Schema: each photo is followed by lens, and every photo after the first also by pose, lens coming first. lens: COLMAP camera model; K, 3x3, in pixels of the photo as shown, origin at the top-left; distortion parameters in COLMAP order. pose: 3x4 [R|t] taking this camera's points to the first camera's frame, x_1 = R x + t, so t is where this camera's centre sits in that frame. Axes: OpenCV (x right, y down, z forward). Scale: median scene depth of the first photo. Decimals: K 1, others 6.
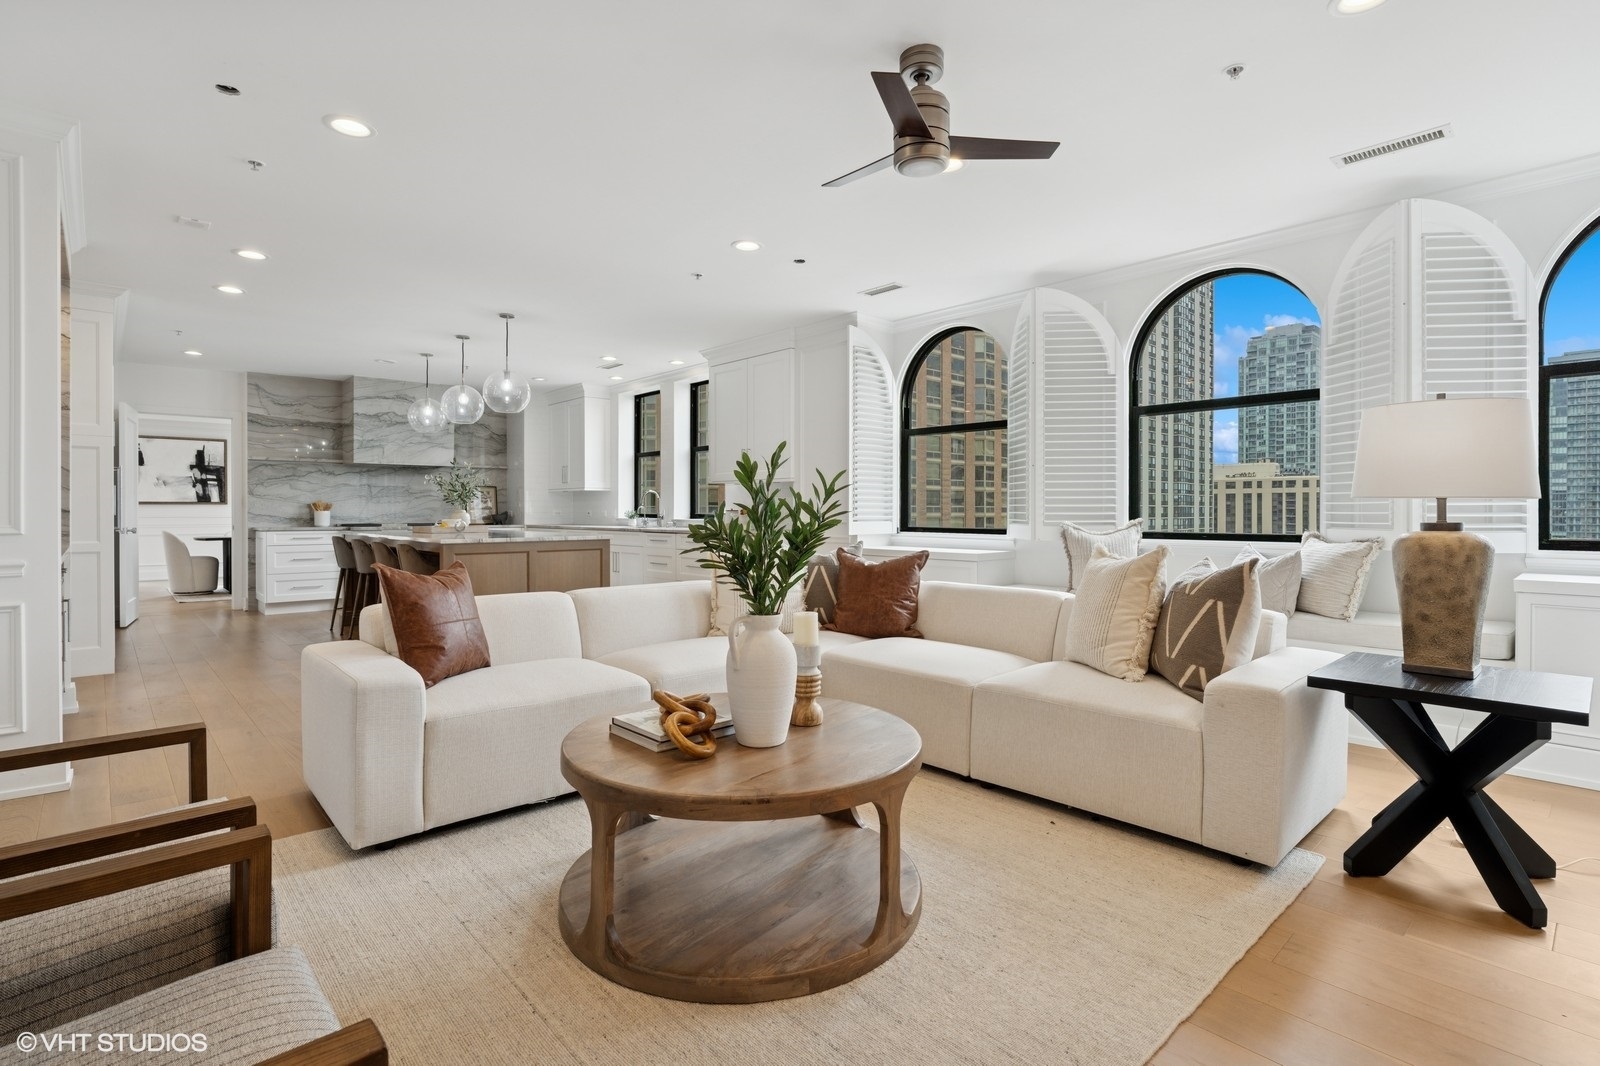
lens RADIAL K [[763.4, 0, 796.6], [0, 763.4, 516.4], [0, 0, 1]] dist [-0.000159, 0.000158]
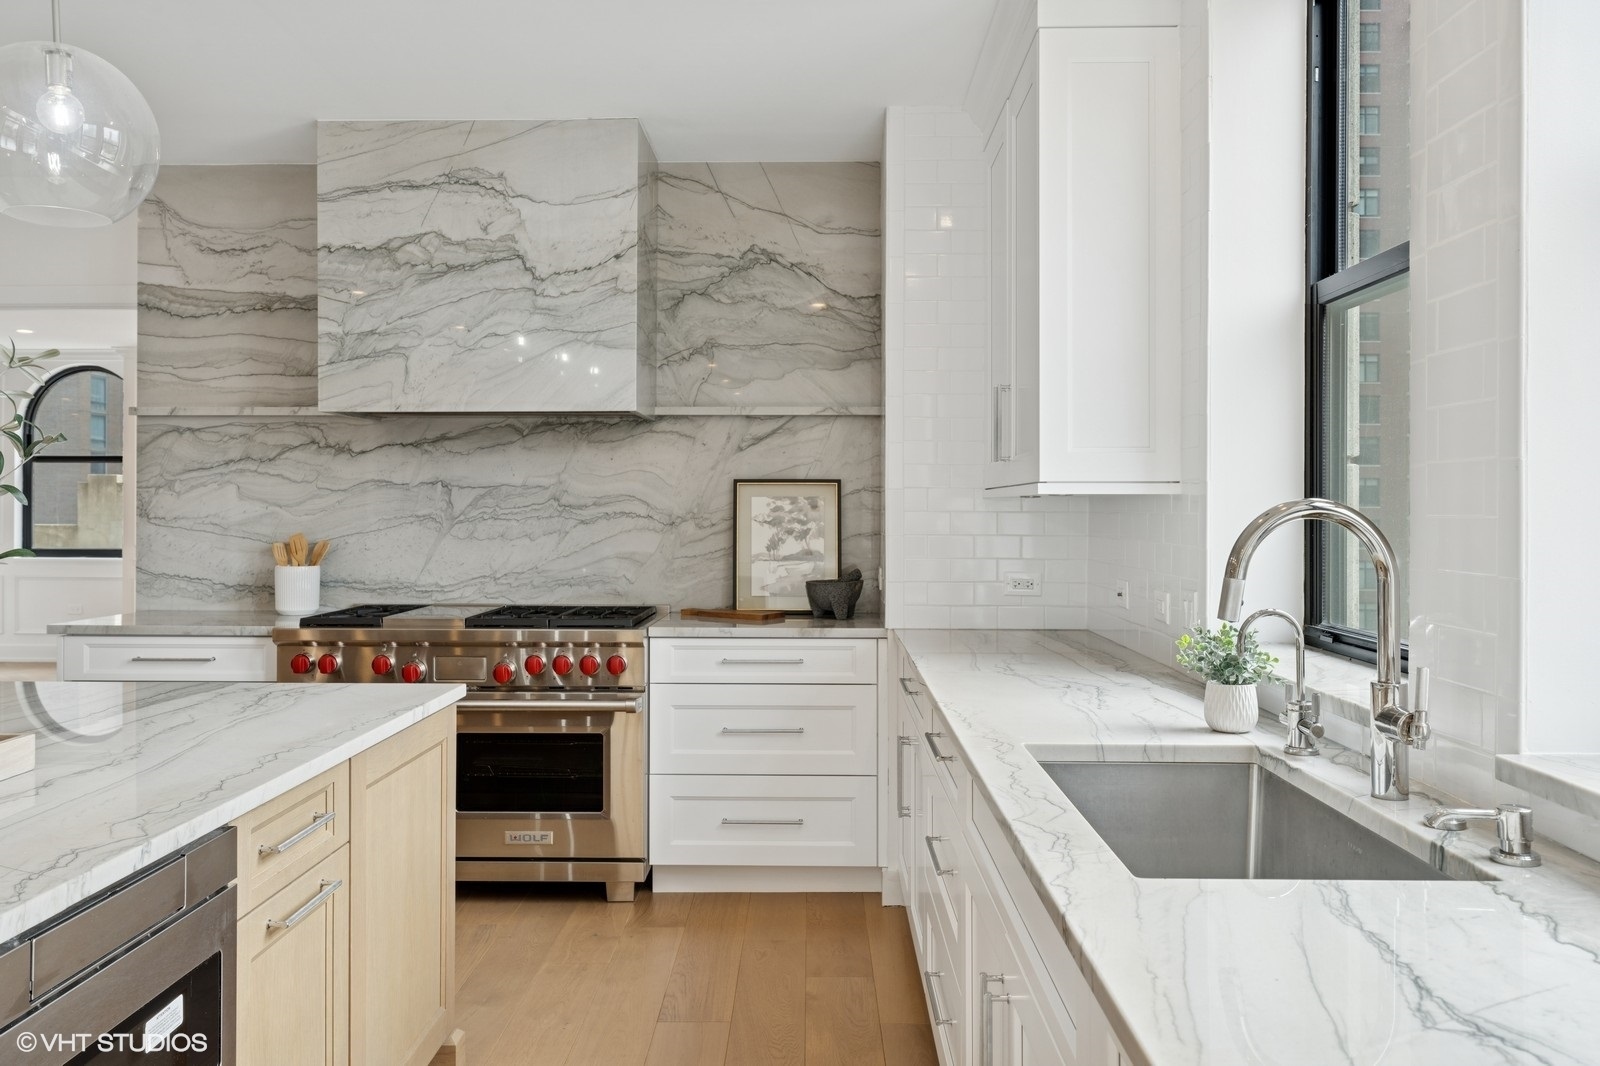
lens RADIAL K [[1223.7, 0, 799.9], [0, 1223.7, 504.1], [0, 0, 1]] dist [-0.008132, -0.002462]
pose [[0.728116, -0.000897, -0.685454, -0.104571], [-0.006929, 0.999938, -0.008669, -0.028908], [0.685419, 0.011062, 0.728065, 0.732620]]
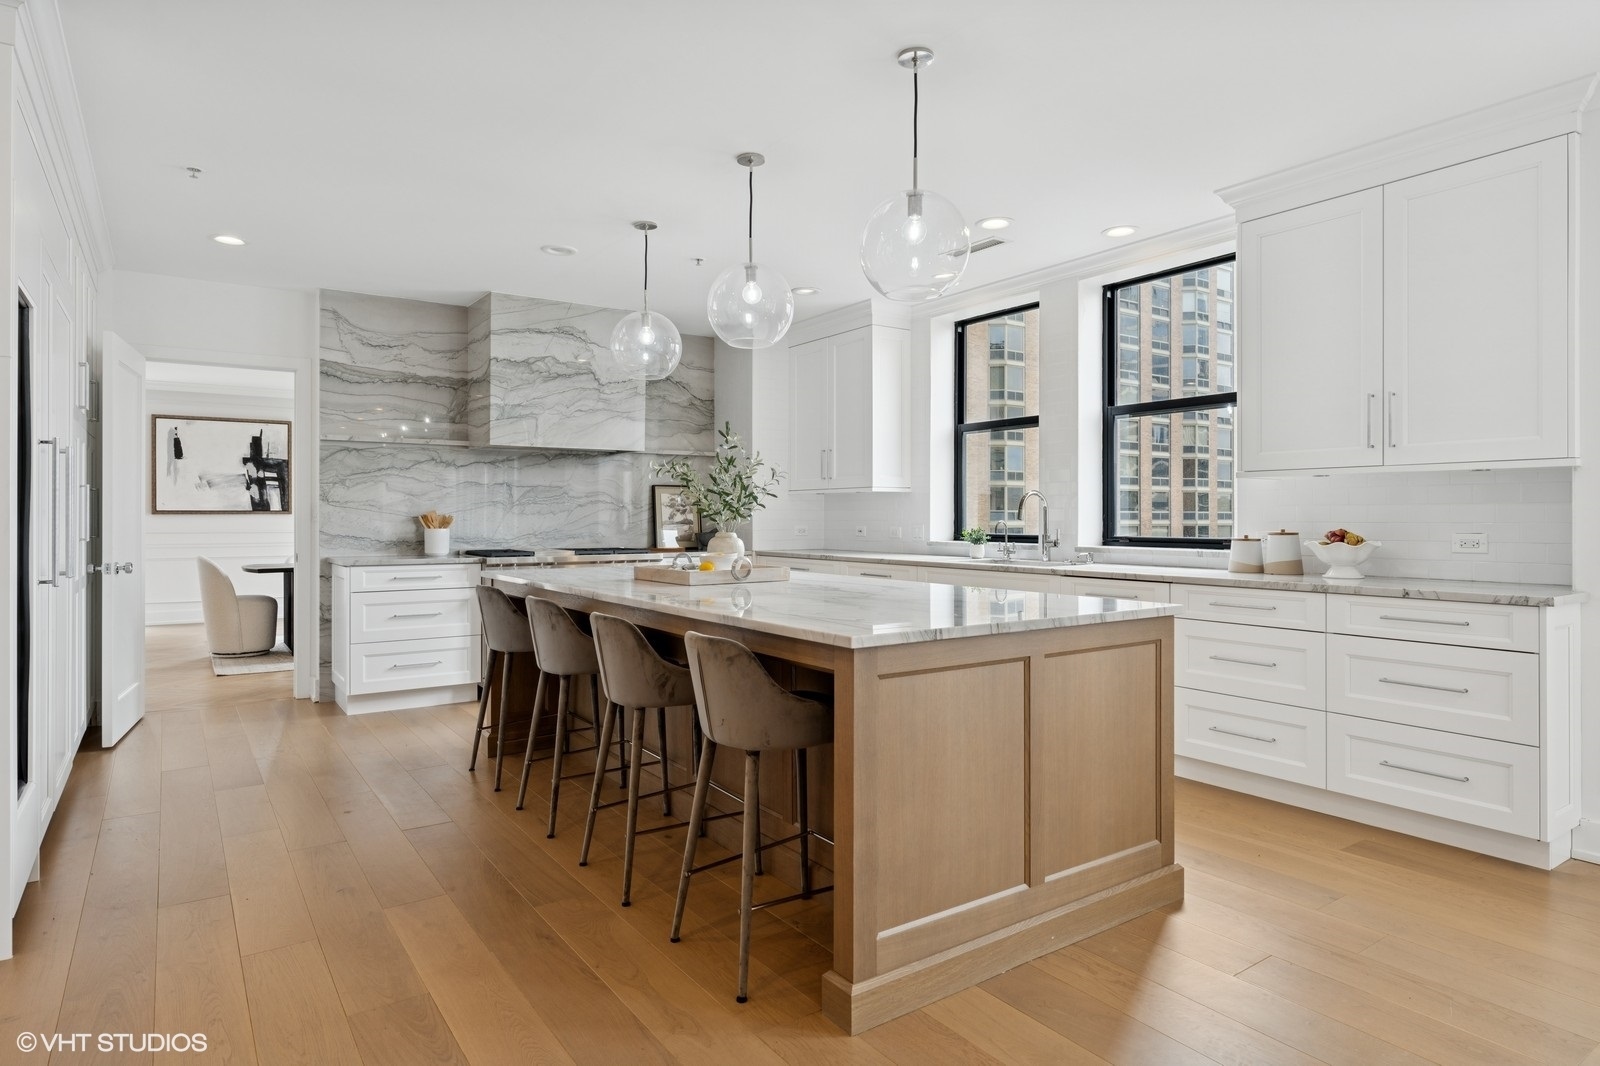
lens RADIAL K [[907.9, 0, 796.2], [0, 907.9, 516.6], [0, 0, 1]] dist [-0.001201, -0.000617]
pose [[0.990592, 0.000034, -0.136846, -0.244720], [-0.001034, 0.999973, -0.007235, -0.011005], [0.136842, 0.007309, 0.990566, 0.337304]]
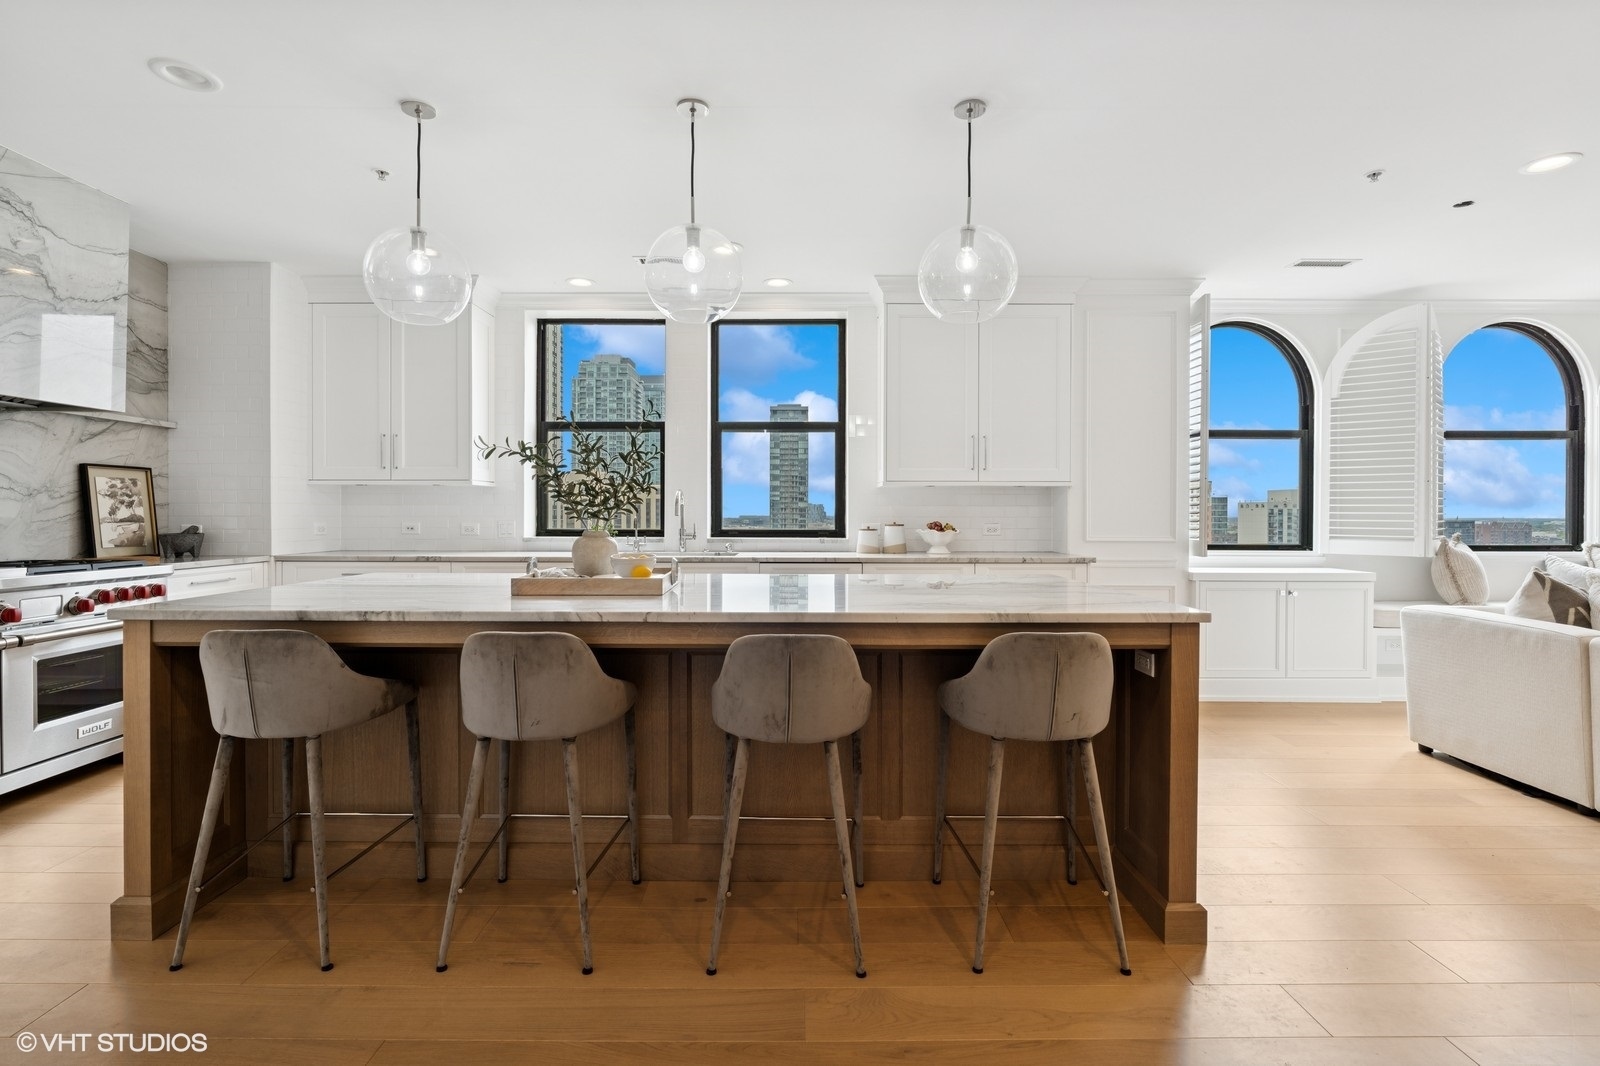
lens RADIAL K [[752.4, 0, 796.4], [0, 752.4, 520.1], [0, 0, 1]] dist [-0.002980, -0.000096]
pose [[0.674563, -0.004604, 0.738203, -0.510333], [0.003127, 0.999989, 0.003379, -0.011563], [-0.738211, 0.000030, 0.674570, 0.502899]]
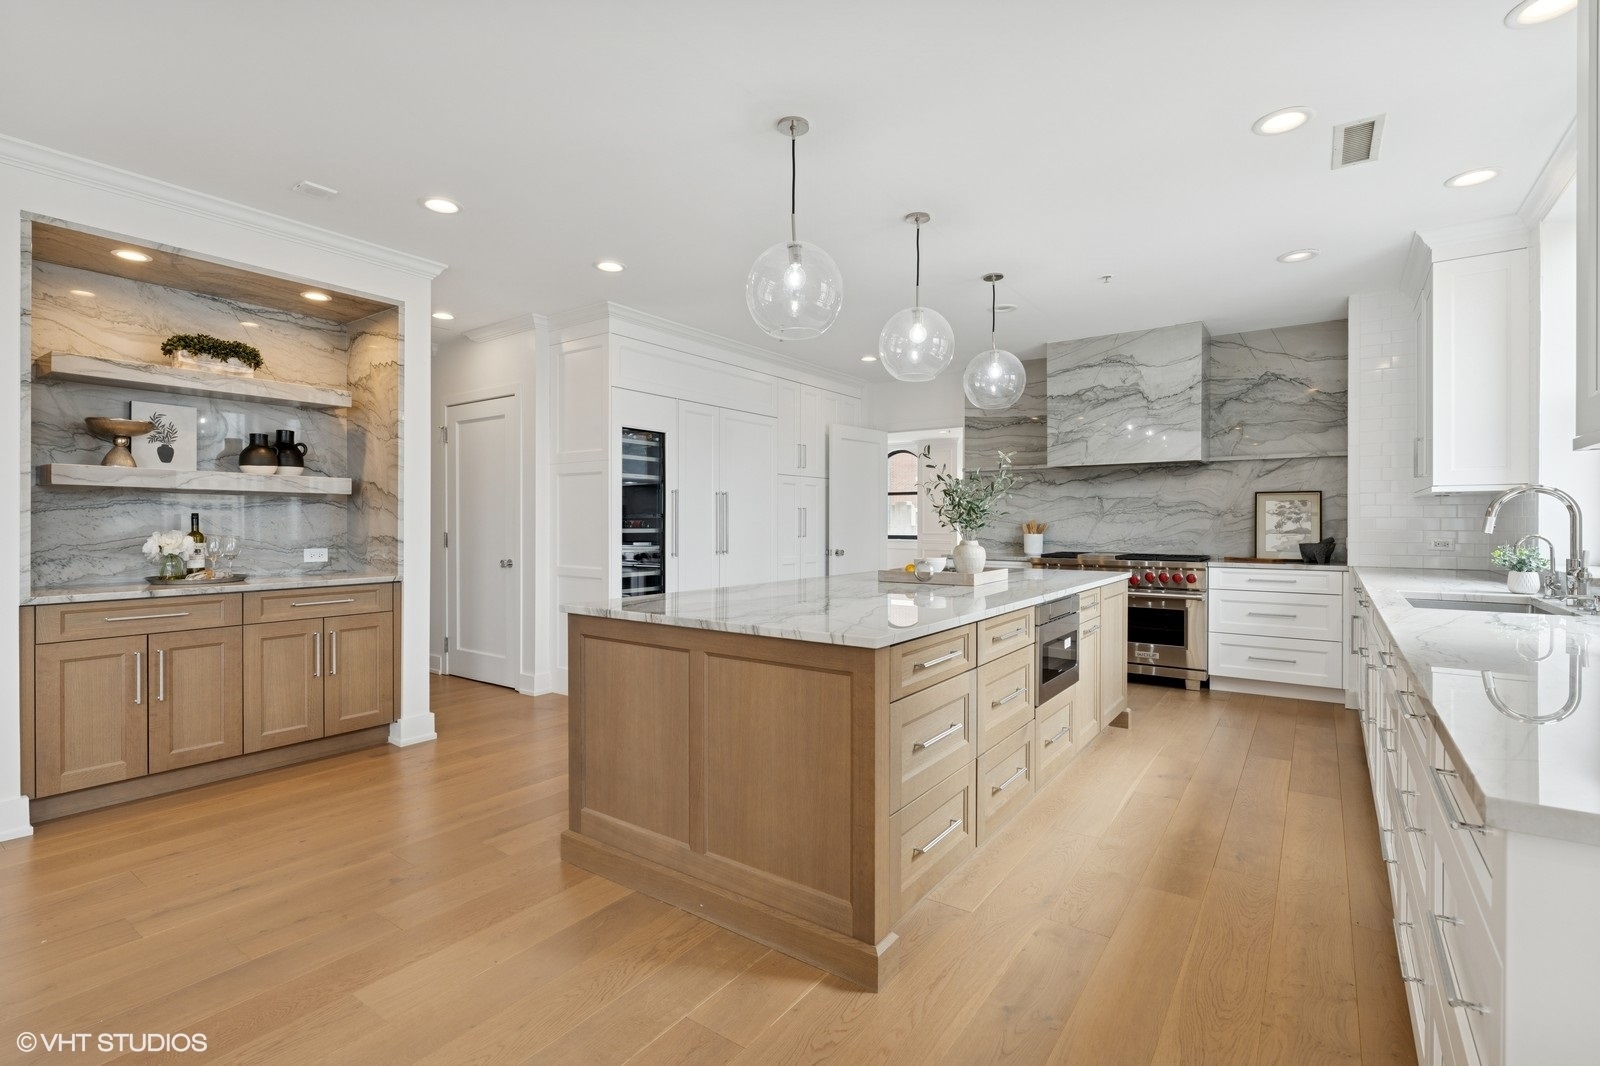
lens RADIAL K [[735.6, 0, 797.8], [0, 735.6, 524.6], [0, 0, 1]] dist [0.000895, 0.000240]
pose [[0.207653, 0.003787, -0.978195, 0.037280], [-0.008152, 0.999964, 0.002141, -0.015160], [0.978169, 0.007530, 0.207676, 0.594027]]
